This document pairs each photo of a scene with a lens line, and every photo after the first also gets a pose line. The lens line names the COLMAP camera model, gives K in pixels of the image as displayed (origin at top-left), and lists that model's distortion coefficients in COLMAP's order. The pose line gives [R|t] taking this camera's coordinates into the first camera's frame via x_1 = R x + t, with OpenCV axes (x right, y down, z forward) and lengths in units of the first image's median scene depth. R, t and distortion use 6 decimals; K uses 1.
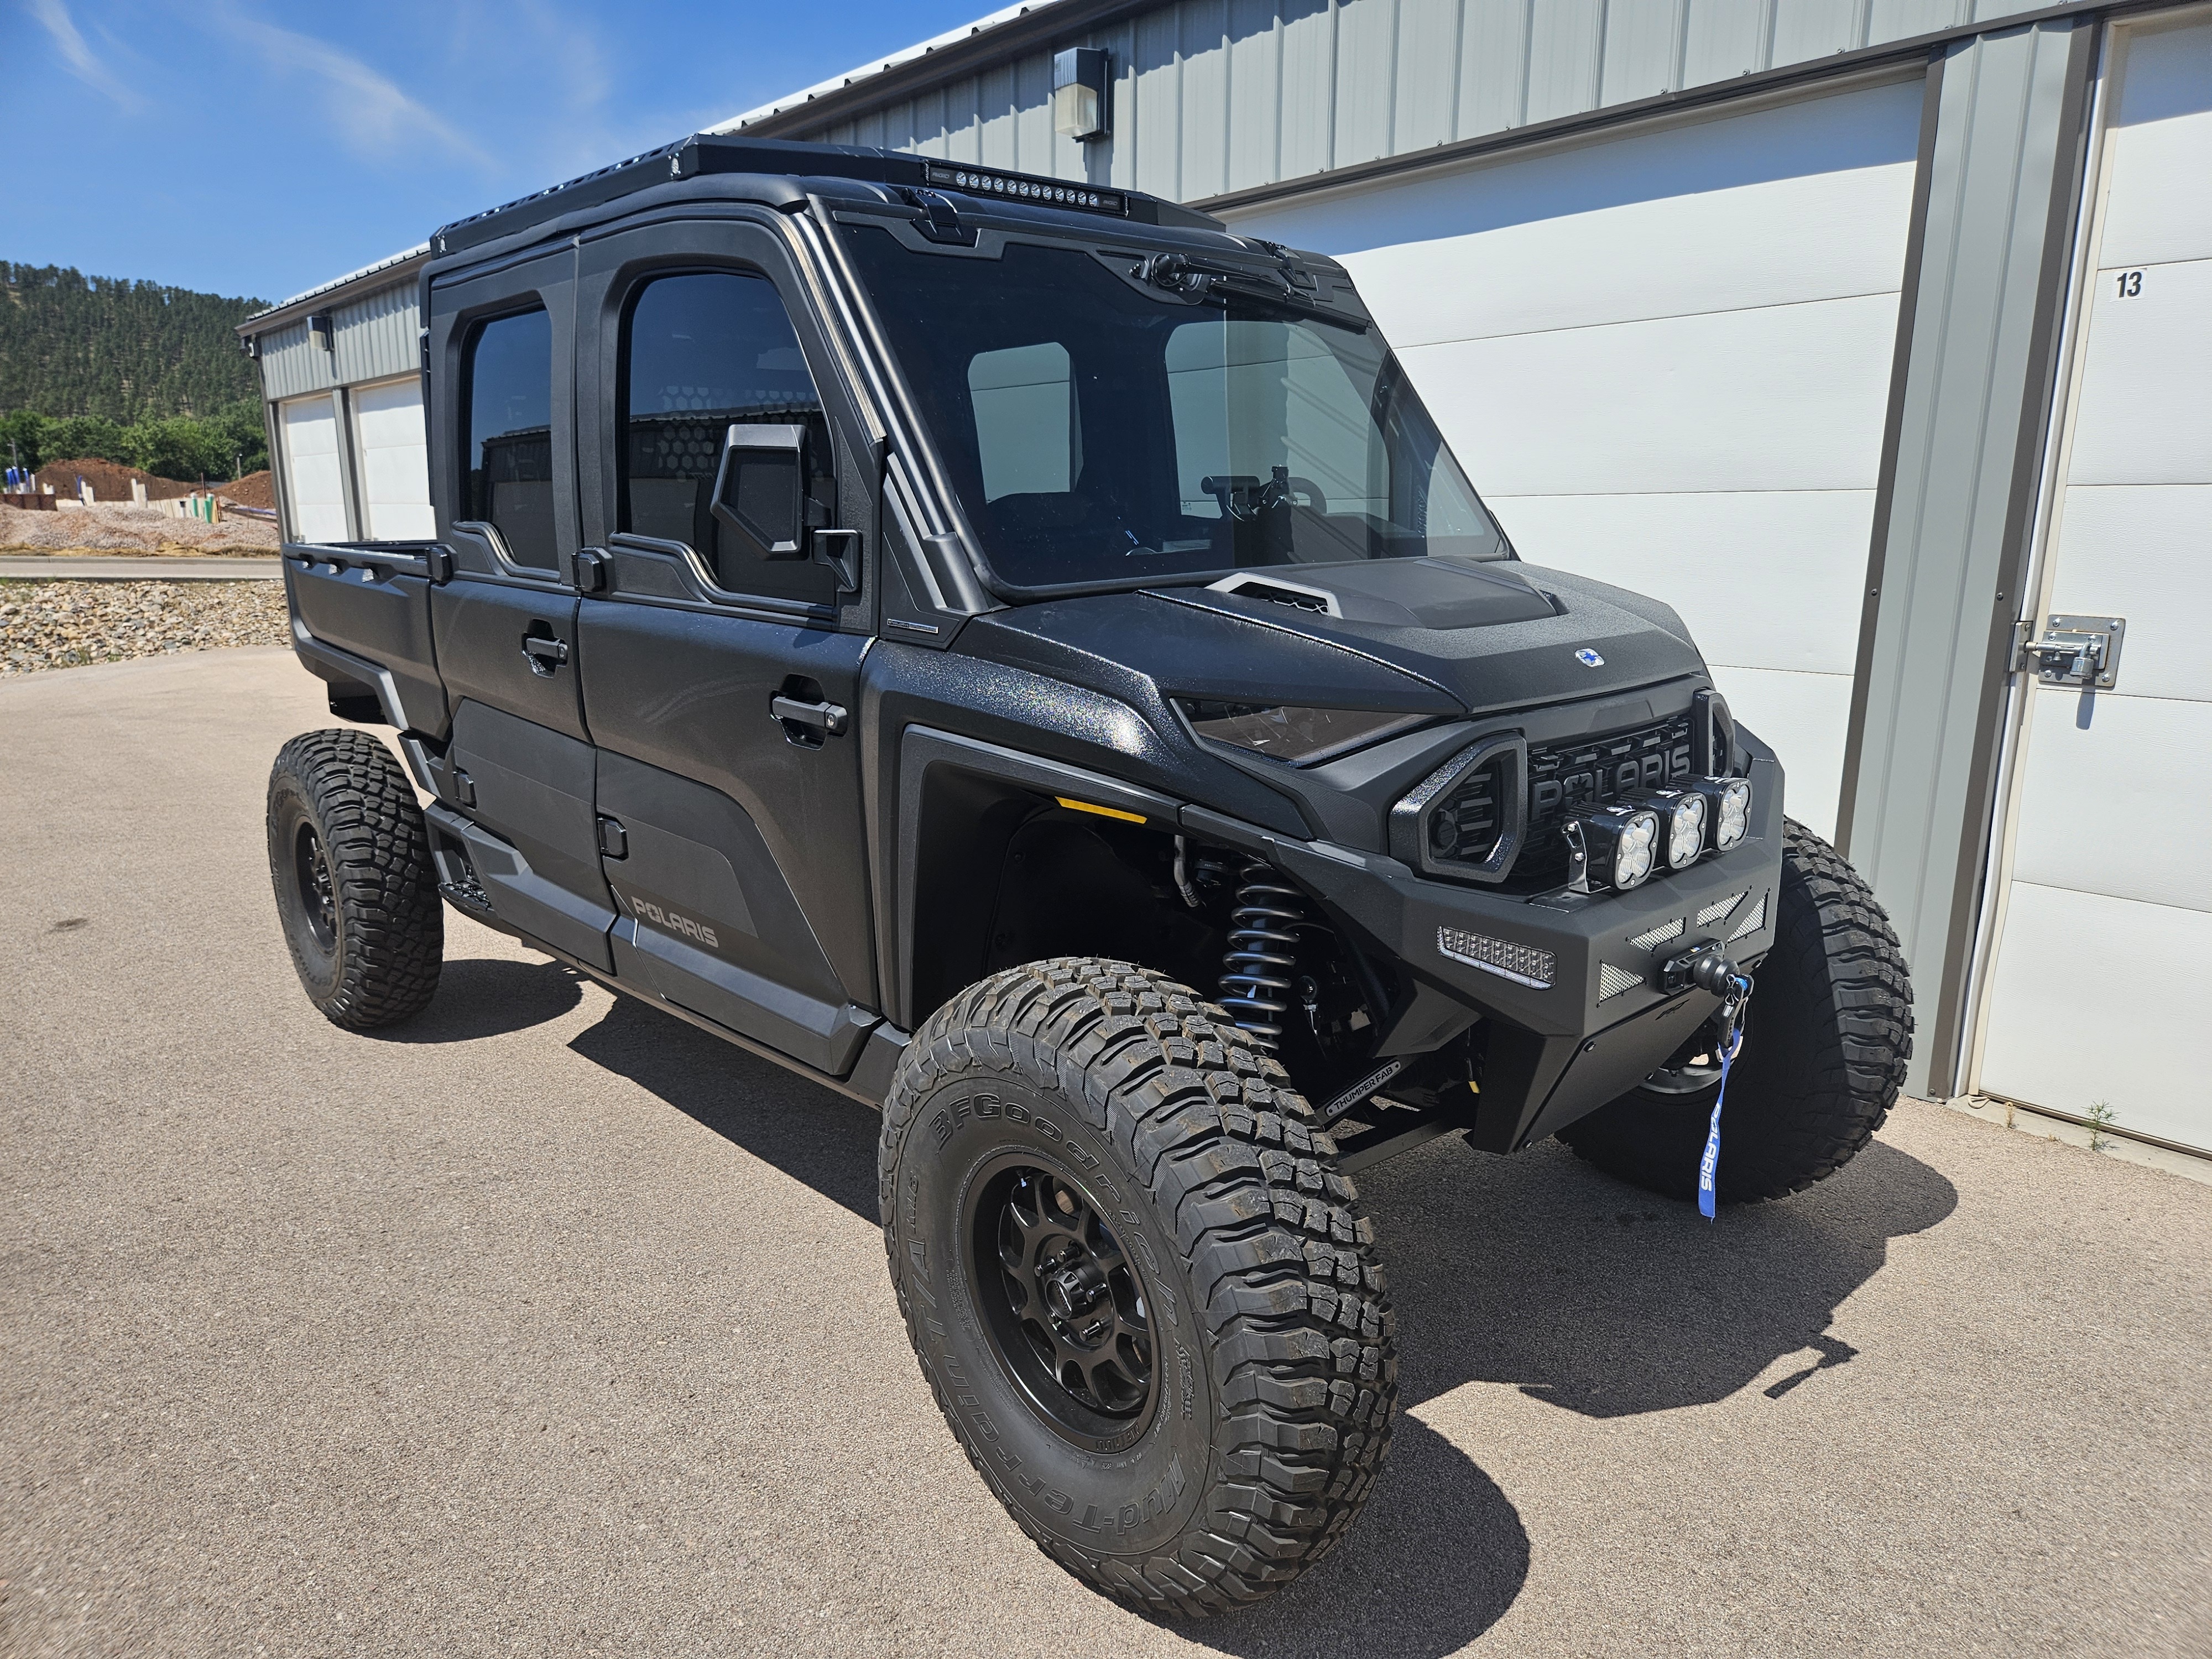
lens RADIAL K [[1492.8, 0, 1044.5], [0, 1492.8, 805.9], [0, 0, 1]] dist [0.054567, -0.048211]
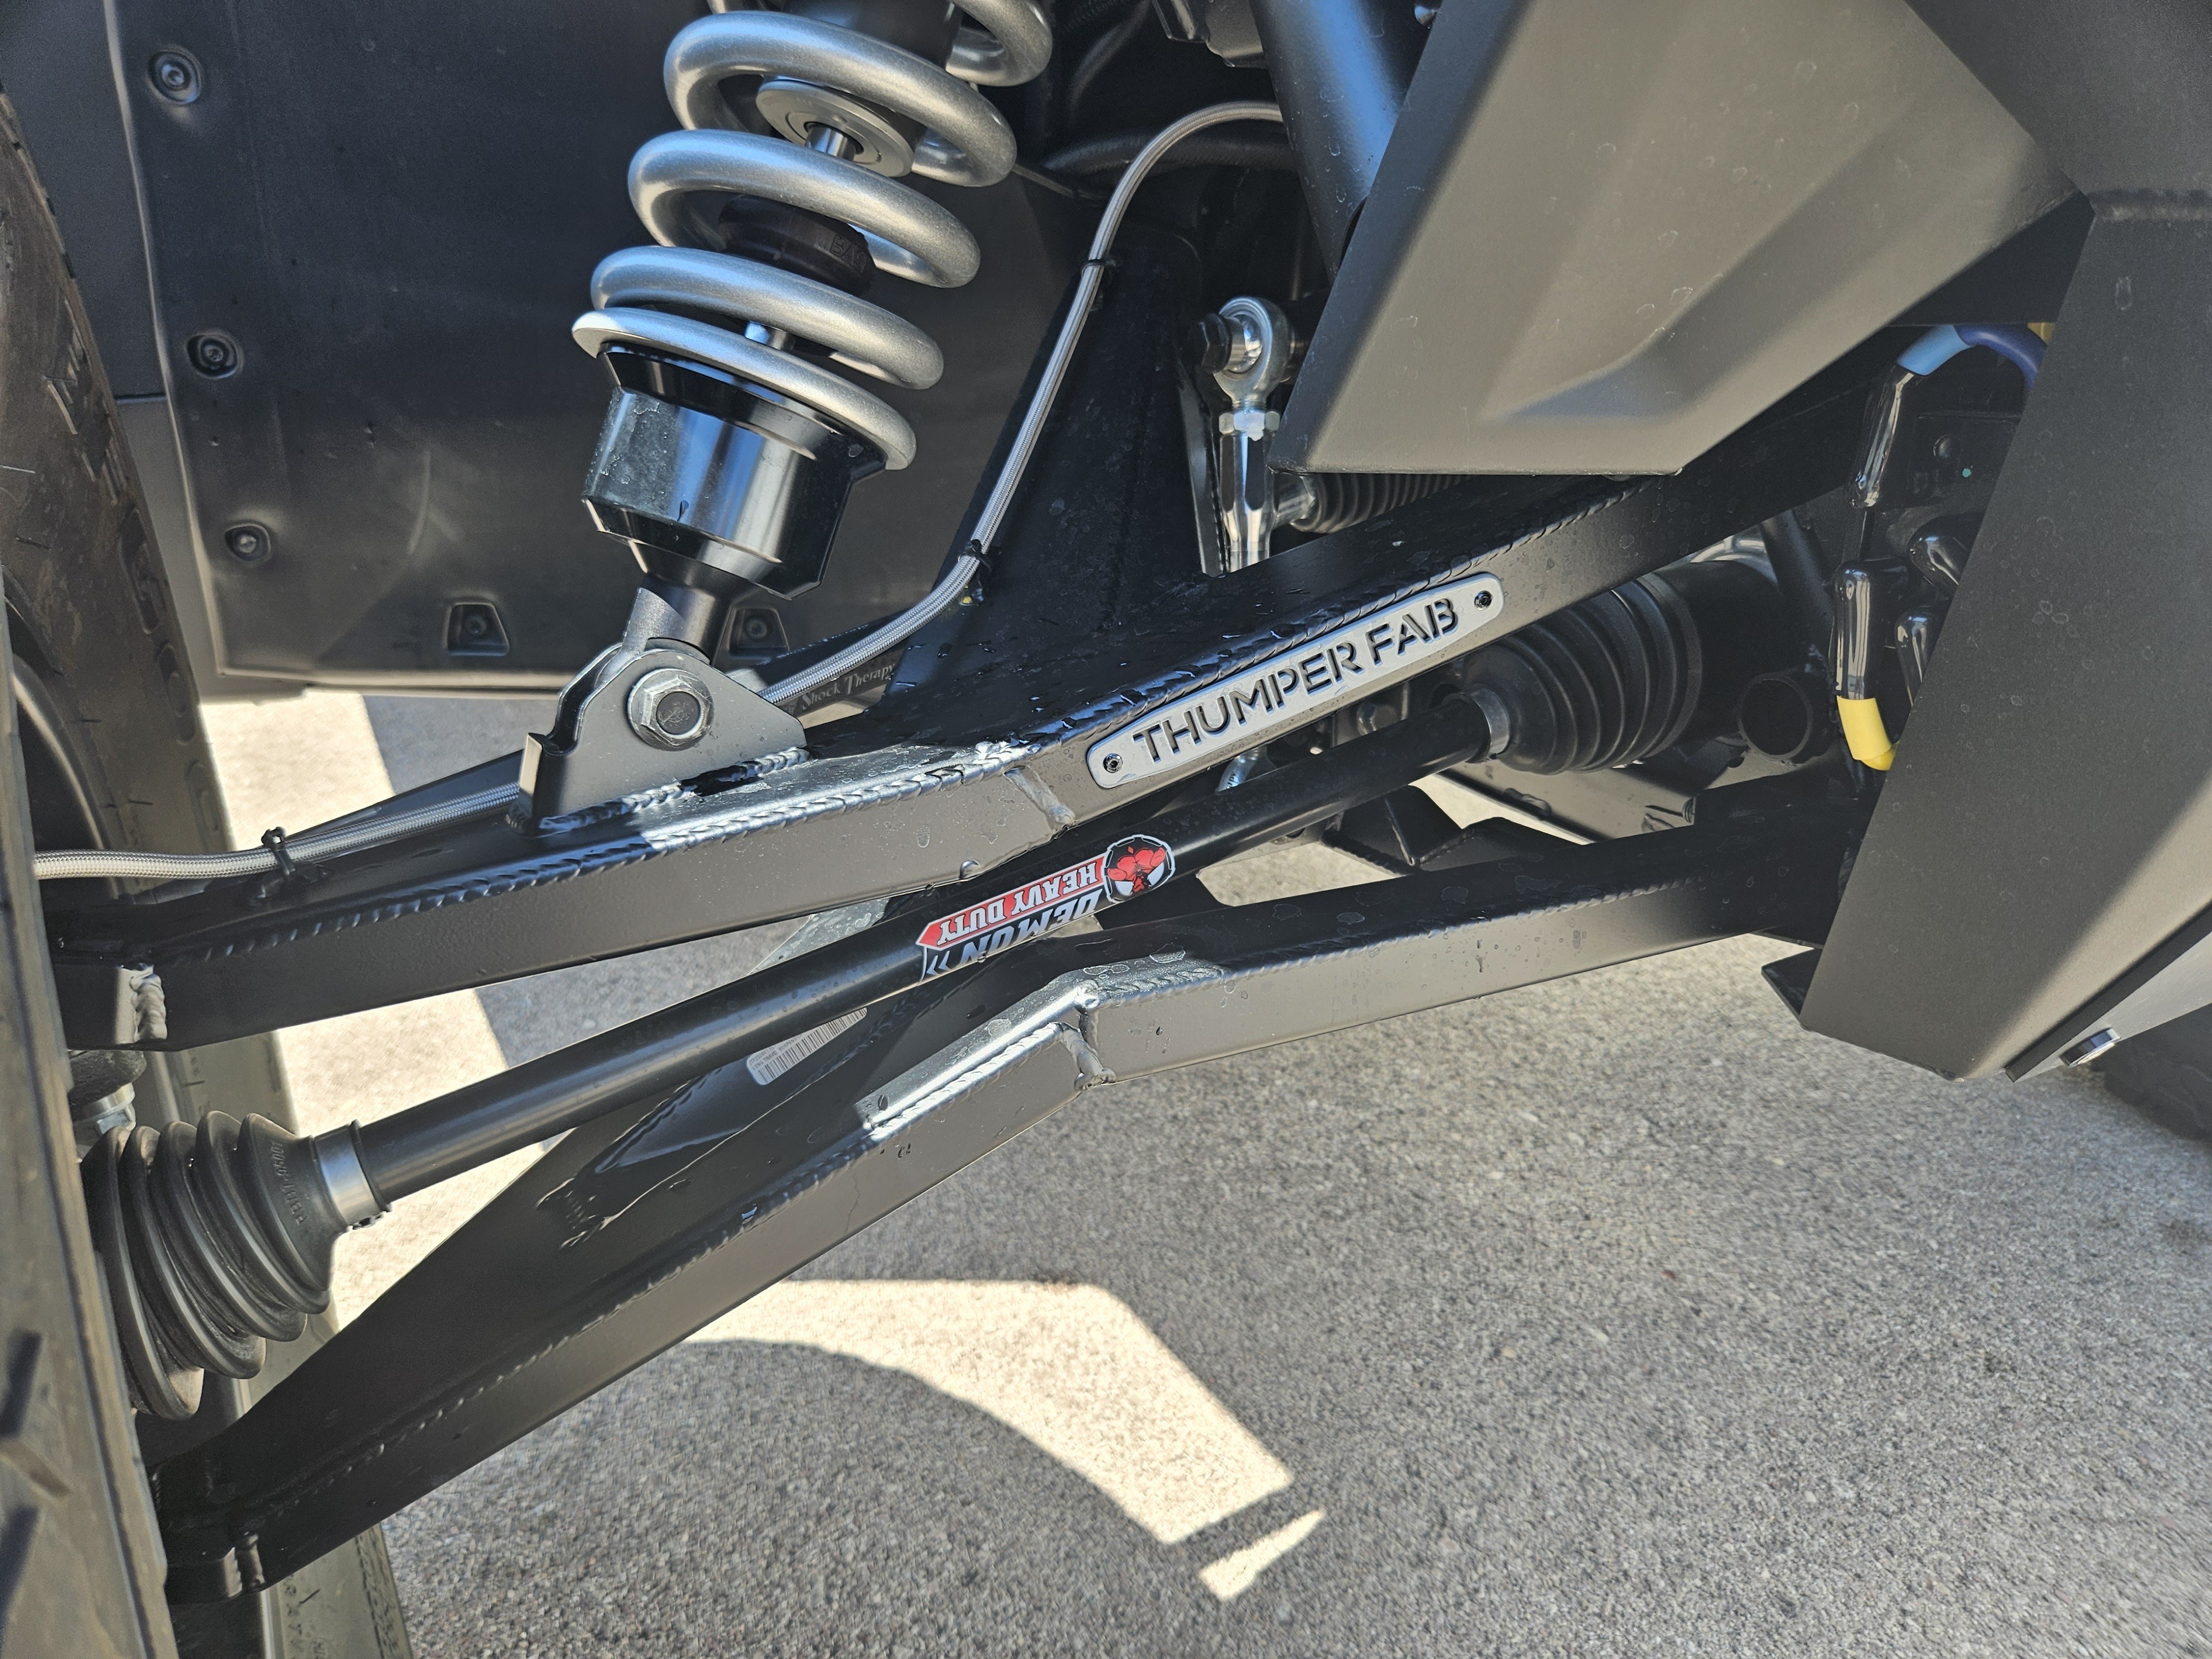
lens RADIAL K [[1492.8, 0, 1107.6], [0, 1492.8, 819.5], [0, 0, 1]] dist [0.054567, -0.048211]
pose [[0.978967, 0.119486, -0.165367, 0.191285], [-0.091612, 0.981694, 0.166983, 0.149459], [0.182292, -0.148322, 0.971993, 0.674963]]
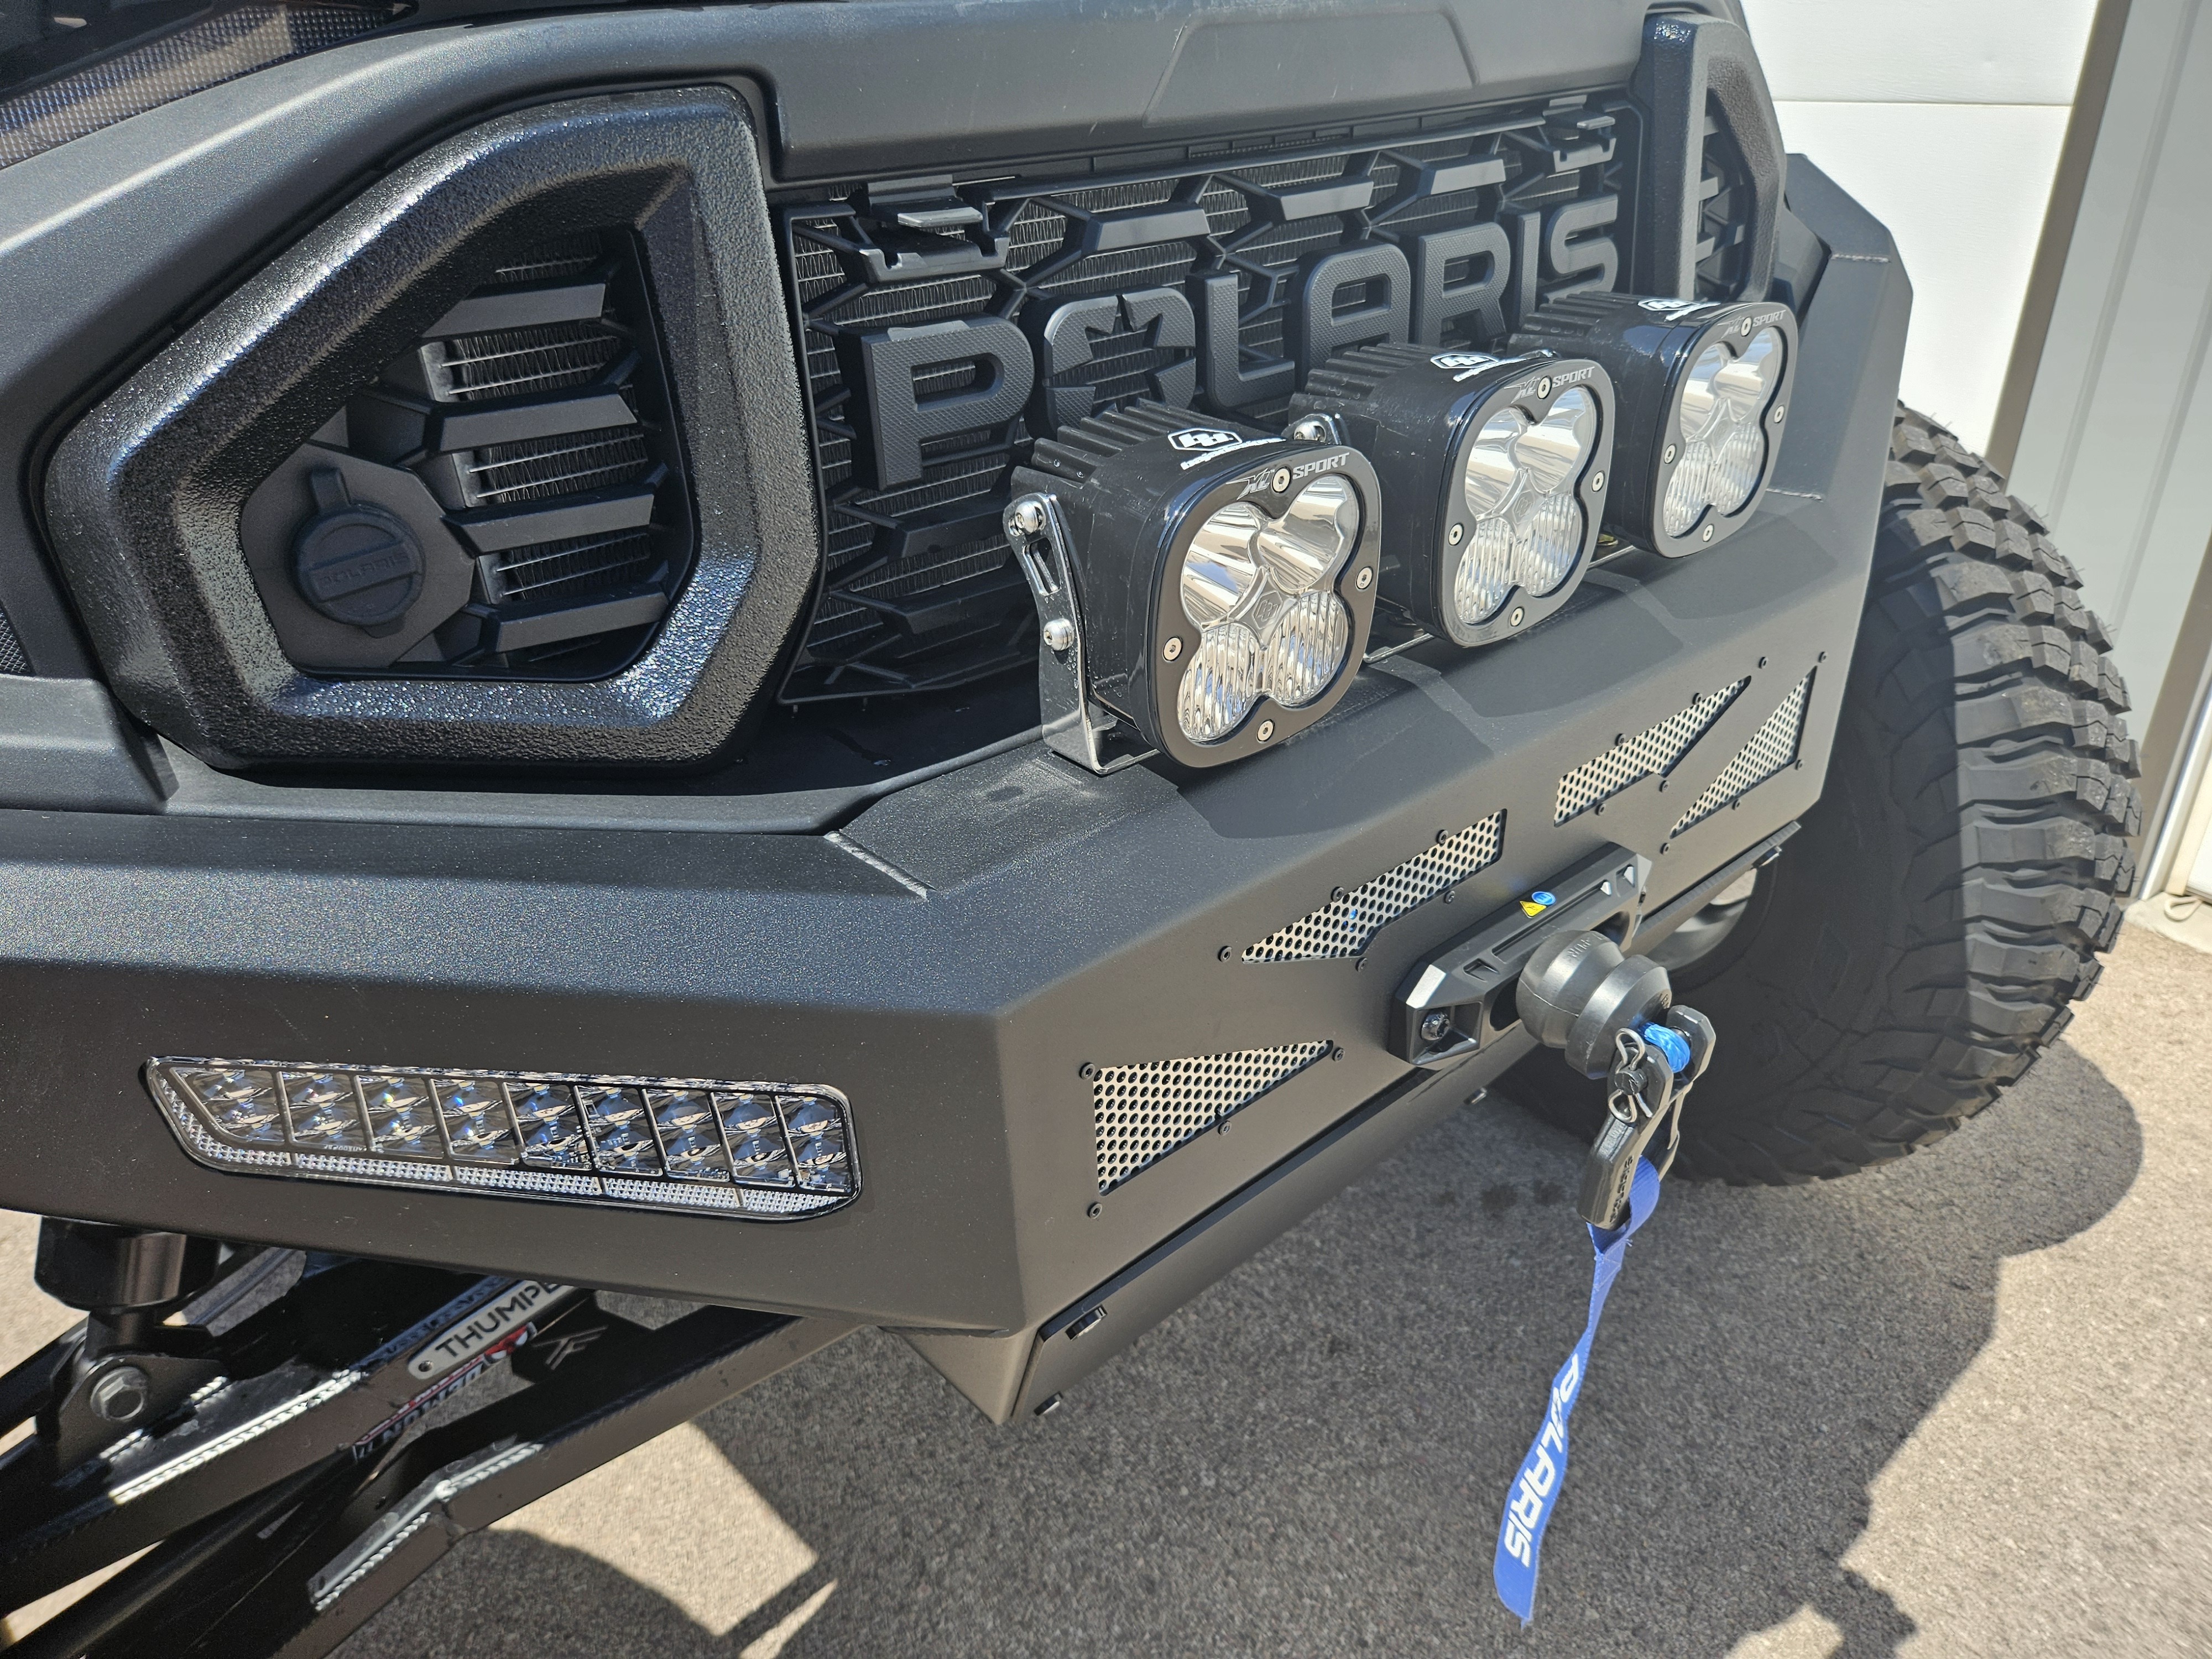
lens RADIAL K [[1492.8, 0, 1091.0], [0, 1492.8, 788.1], [0, 0, 1]] dist [0.054567, -0.048211]
pose [[0.999556, -0.012433, -0.027062, 0.296734], [0.019053, 0.965351, 0.260259, -0.005076], [0.022888, -0.260659, 0.965159, 0.603439]]
